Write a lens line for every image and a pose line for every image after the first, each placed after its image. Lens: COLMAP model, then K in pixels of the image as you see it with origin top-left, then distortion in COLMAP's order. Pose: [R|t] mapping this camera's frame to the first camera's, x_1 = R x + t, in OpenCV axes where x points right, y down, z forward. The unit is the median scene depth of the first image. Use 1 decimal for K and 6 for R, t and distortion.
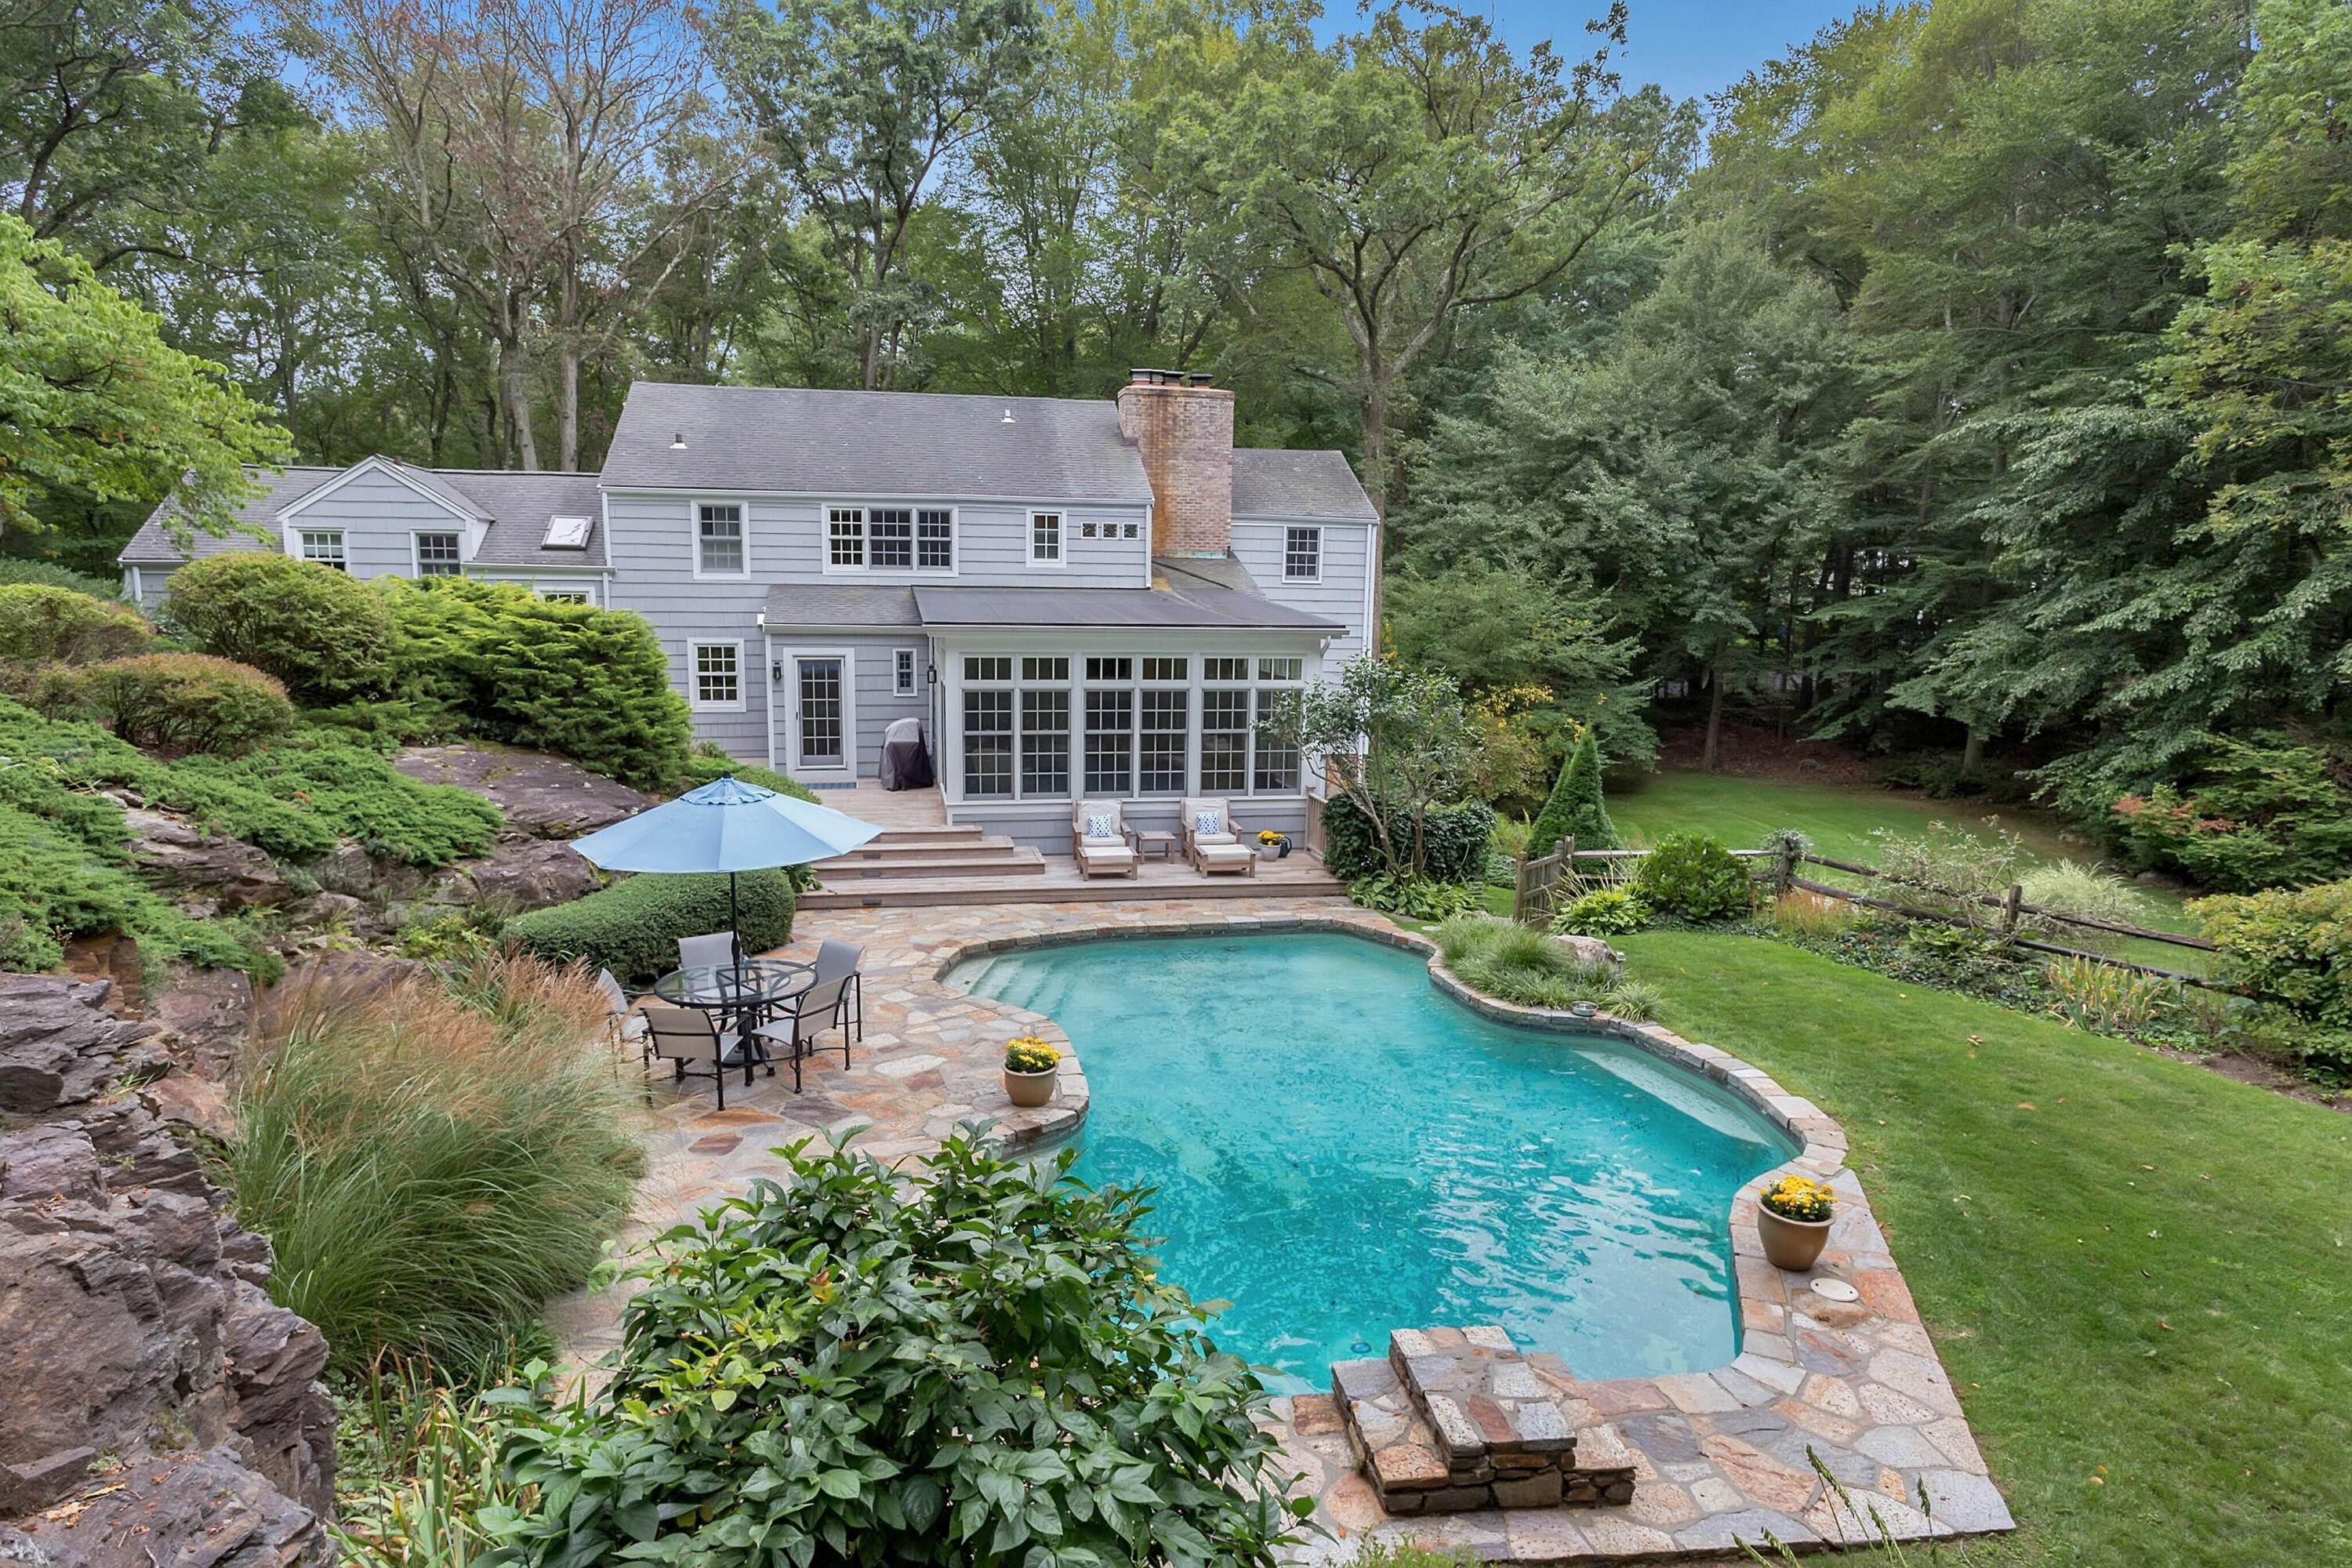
lens RADIAL K [[1135.7, 0, 1147.5], [0, 1135.7, 793.7], [0, 0, 1]] dist [-0.012915, 0.000007]
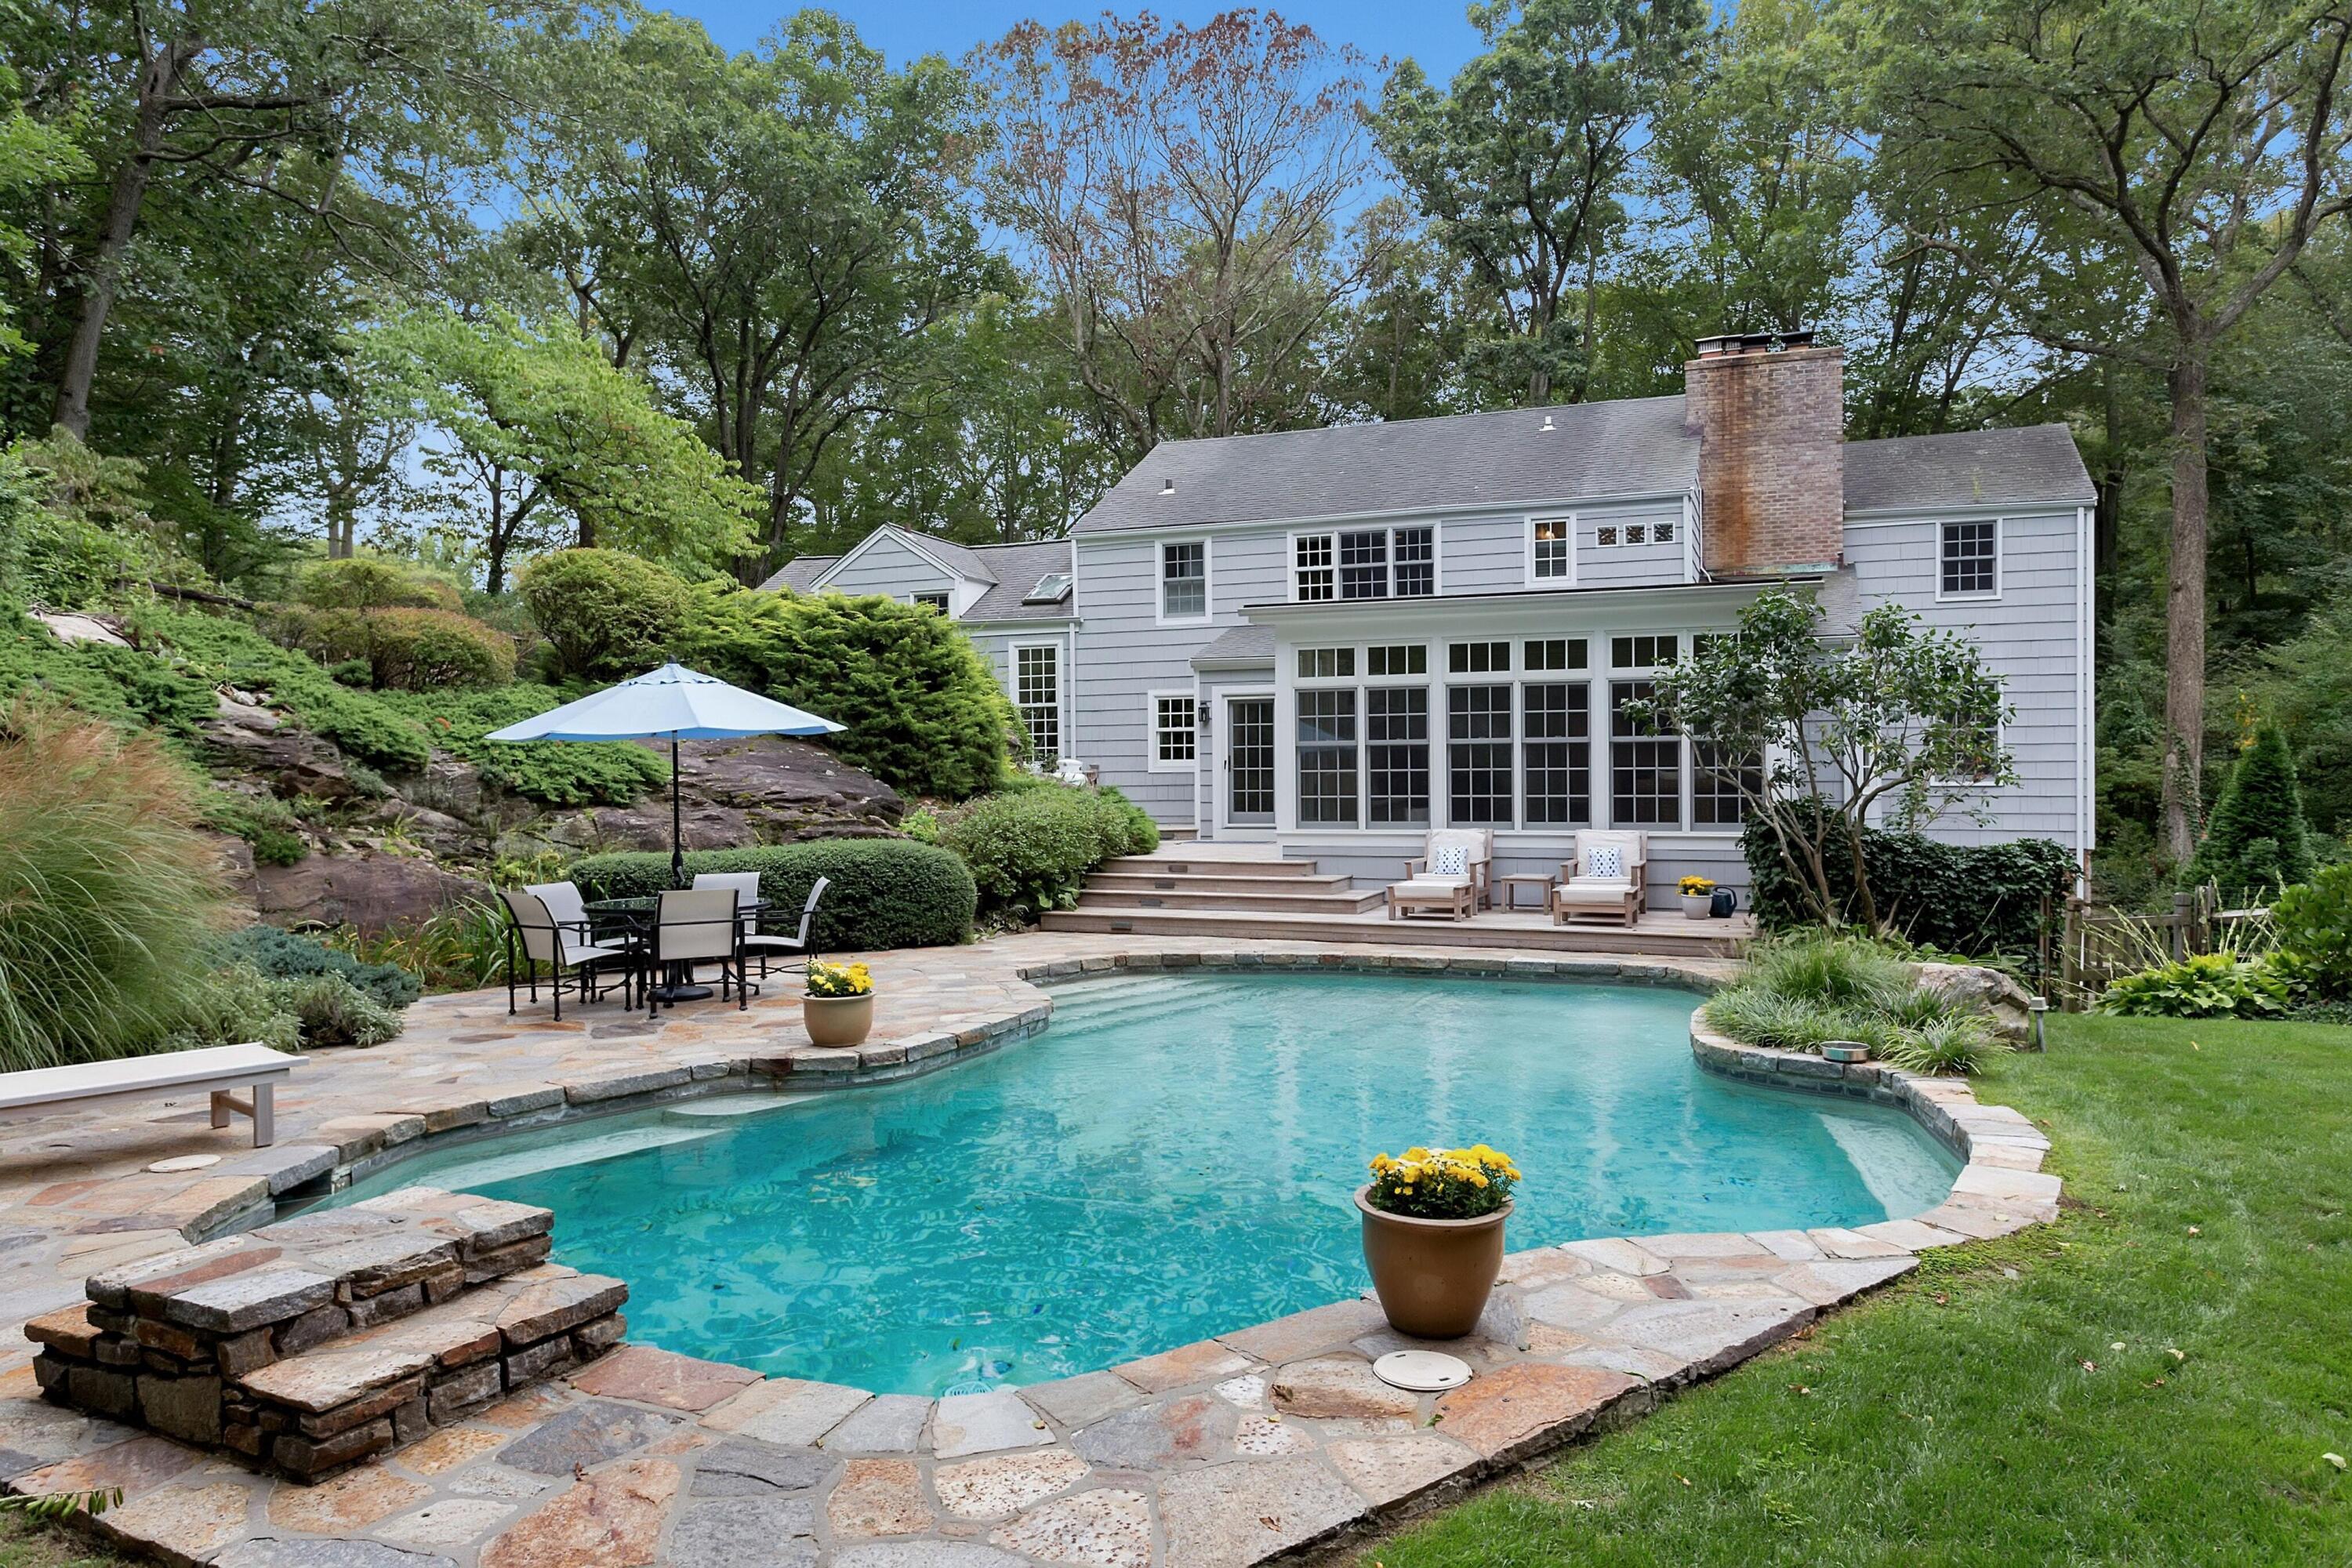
lens RADIAL K [[1353.1, 0, 1175.5], [0, 1353.1, 755.7], [0, 0, 1]] dist [-0.009027, 0.014507]
pose [[0.879820, -0.011111, -0.475177, 0.143365], [-0.052712, 0.991279, -0.120778, 0.049677], [0.472375, 0.131310, 0.871562, 0.084673]]
